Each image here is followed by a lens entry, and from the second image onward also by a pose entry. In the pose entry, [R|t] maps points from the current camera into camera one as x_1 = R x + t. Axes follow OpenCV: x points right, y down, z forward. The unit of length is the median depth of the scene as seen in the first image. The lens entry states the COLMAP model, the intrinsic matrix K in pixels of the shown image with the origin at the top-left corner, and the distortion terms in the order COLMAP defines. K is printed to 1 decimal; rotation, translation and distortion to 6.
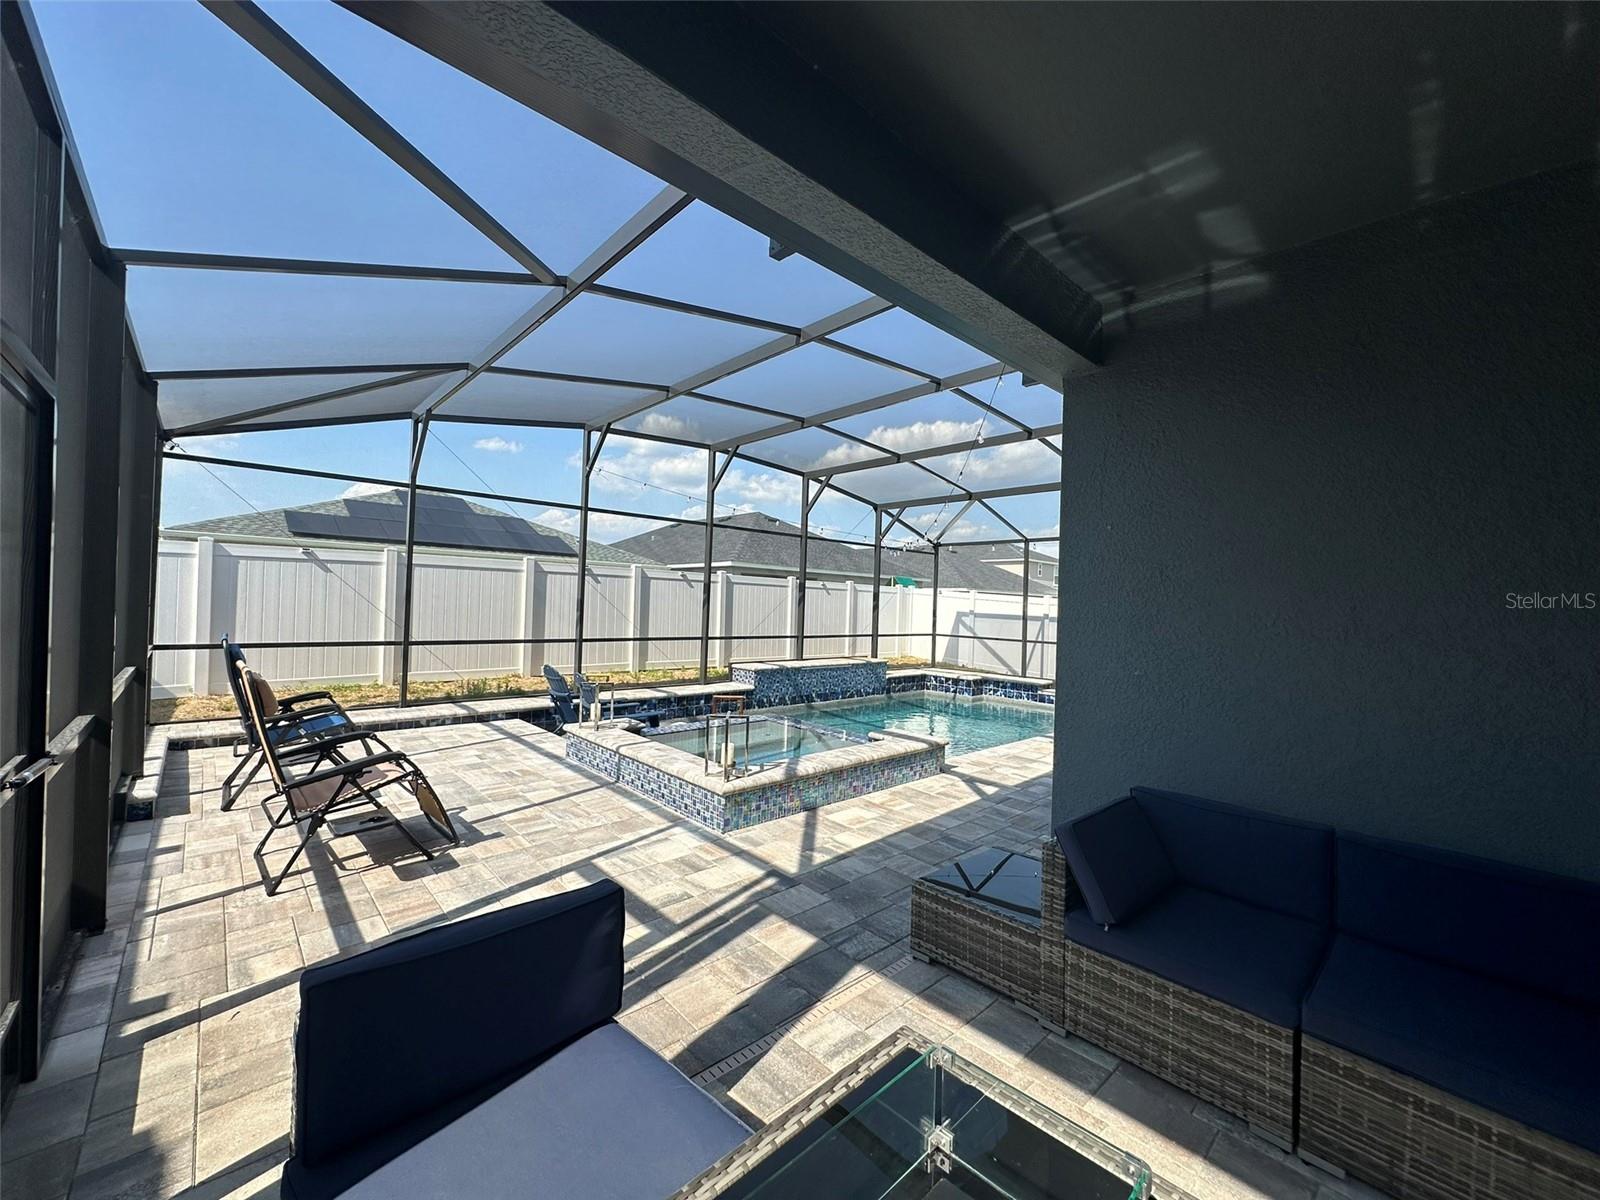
lens RADIAL K [[639.7, 0, 803.2], [0, 639.7, 594.2], [0, 0, 1]] dist [-0.004936, 0.001094]
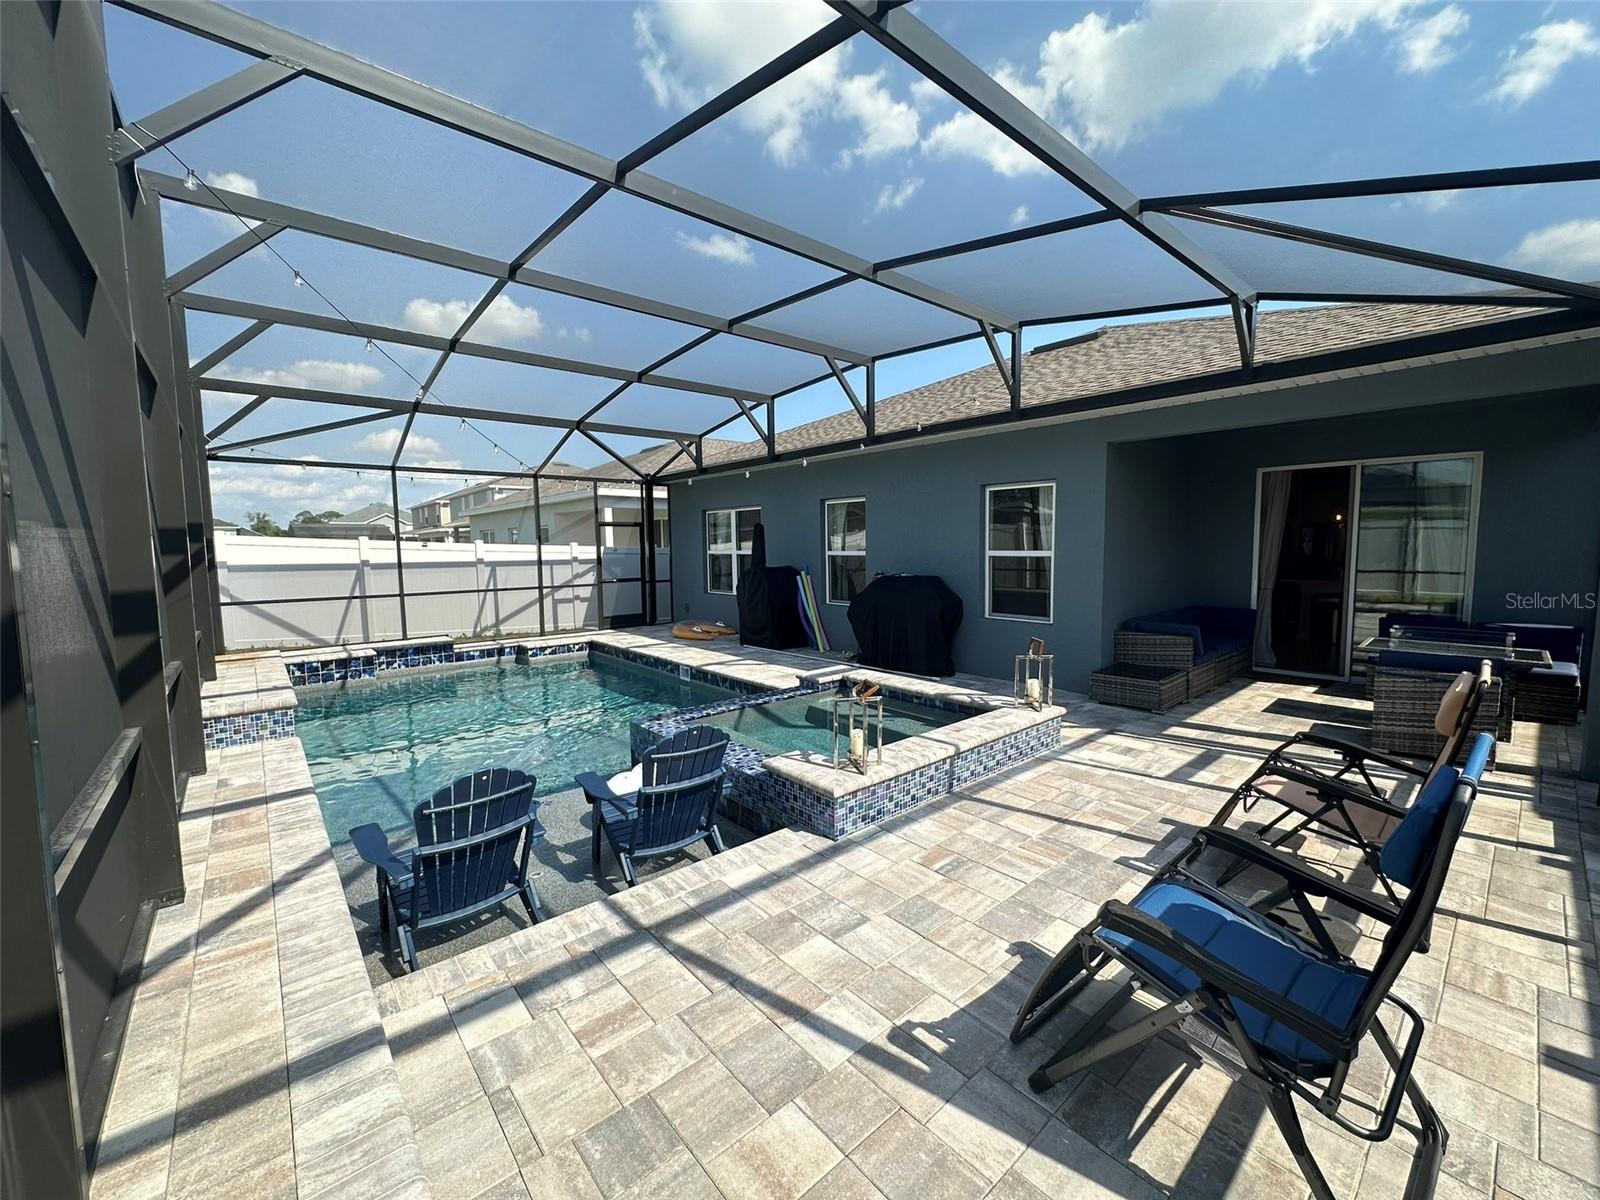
lens RADIAL K [[639.7, 0, 799.3], [0, 639.7, 599.7], [0, 0, 1]] dist [-0.004936, 0.001094]
pose [[0.037914, -0.119209, 0.992145, -0.705706], [-0.000720, 0.992855, 0.119322, -0.028484], [-0.999281, -0.005239, 0.037557, 0.764912]]
